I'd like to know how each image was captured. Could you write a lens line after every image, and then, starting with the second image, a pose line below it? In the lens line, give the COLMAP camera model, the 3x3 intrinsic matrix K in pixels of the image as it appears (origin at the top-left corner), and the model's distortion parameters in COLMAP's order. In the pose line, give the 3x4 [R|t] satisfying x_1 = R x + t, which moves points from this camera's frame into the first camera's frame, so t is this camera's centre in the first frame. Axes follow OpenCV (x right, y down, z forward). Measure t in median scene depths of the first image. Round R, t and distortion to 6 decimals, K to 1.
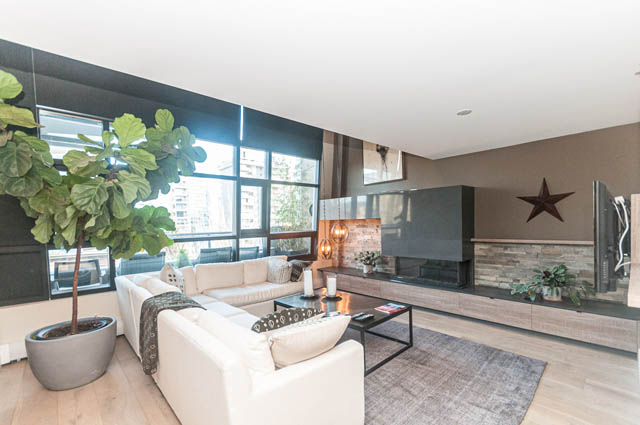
lens RADIAL K [[284.2, 0, 319.7], [0, 284.2, 233.1], [0, 0, 1]] dist [-0.000037, 0.000225]
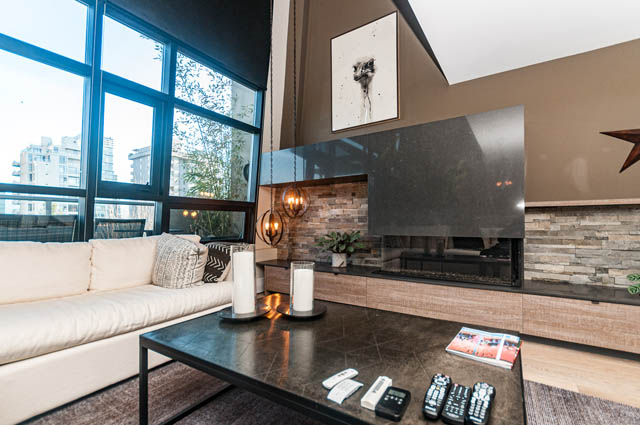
lens RADIAL K [[293.7, 0, 328.8], [0, 293.7, 219.6], [0, 0, 1]] dist [0.003834, 0.000819]
pose [[0.966163, 0.027418, 0.256472, -0.023202], [-0.014775, 0.998585, -0.051090, 0.076920], [-0.257510, 0.045572, 0.965200, 0.413477]]
